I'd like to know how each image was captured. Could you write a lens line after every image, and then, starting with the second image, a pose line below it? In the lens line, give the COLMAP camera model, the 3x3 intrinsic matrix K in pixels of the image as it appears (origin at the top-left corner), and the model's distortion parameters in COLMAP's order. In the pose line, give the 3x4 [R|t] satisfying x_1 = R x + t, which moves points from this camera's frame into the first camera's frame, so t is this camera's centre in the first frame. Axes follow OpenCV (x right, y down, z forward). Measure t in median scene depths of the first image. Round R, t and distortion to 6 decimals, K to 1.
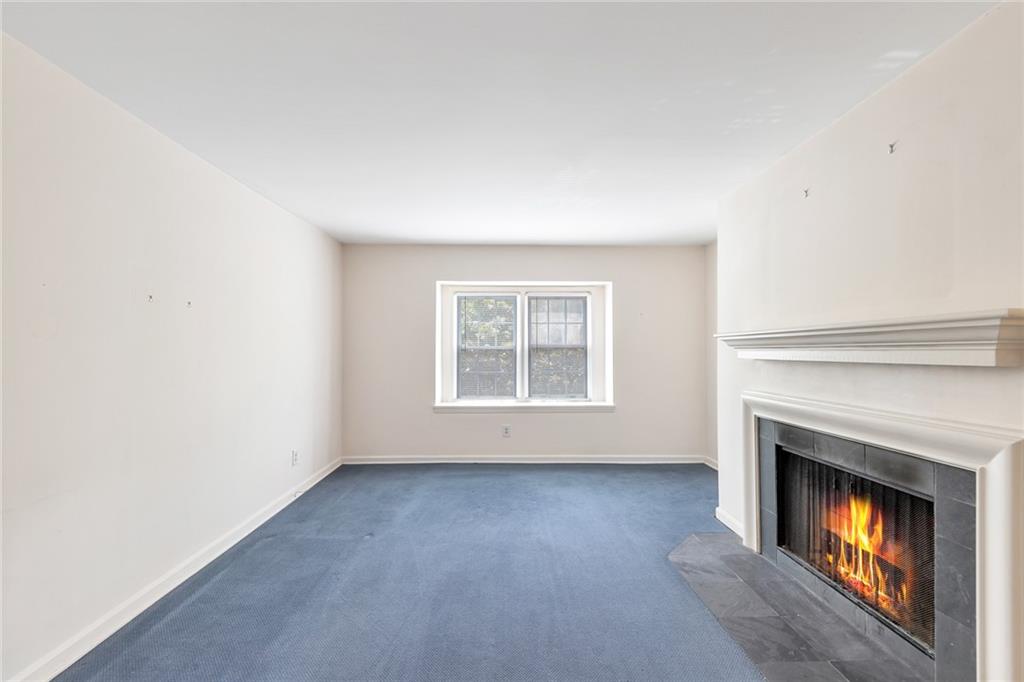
lens RADIAL K [[444.9, 0, 513.8], [0, 444.9, 356.0], [0, 0, 1]] dist [0.048389, -0.000455]
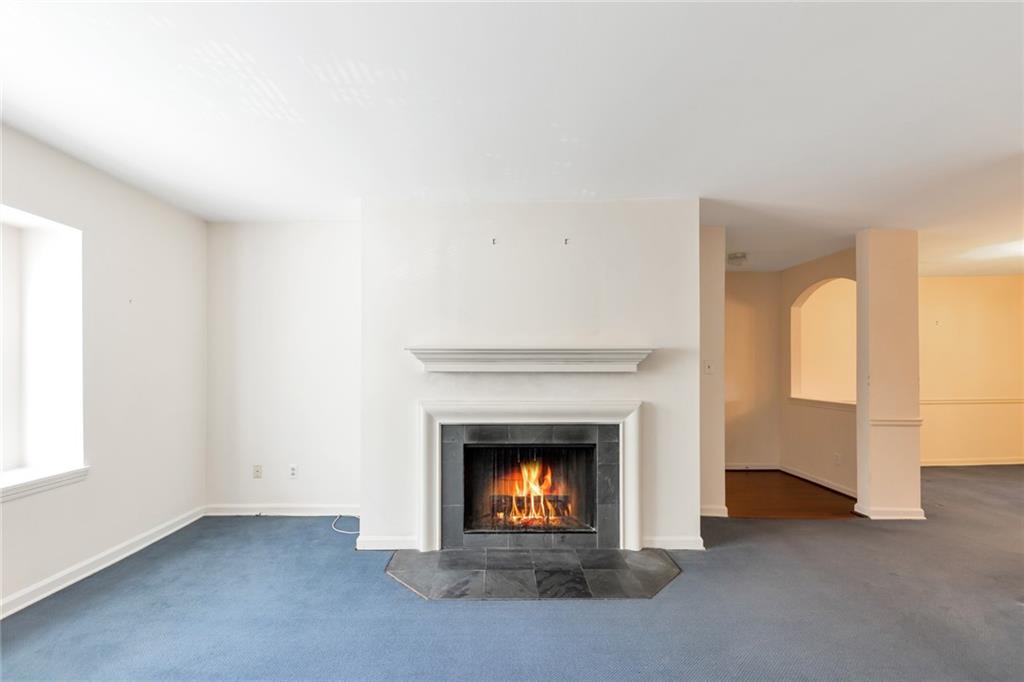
lens RADIAL K [[444.9, 0, 513.8], [0, 444.9, 356.0], [0, 0, 1]] dist [0.048389, -0.000455]
pose [[-0.000530, -0.000012, 1.000000, -0.680770], [0.007416, 0.999973, 0.000016, -0.036541], [-0.999972, 0.007416, -0.000530, 1.043149]]
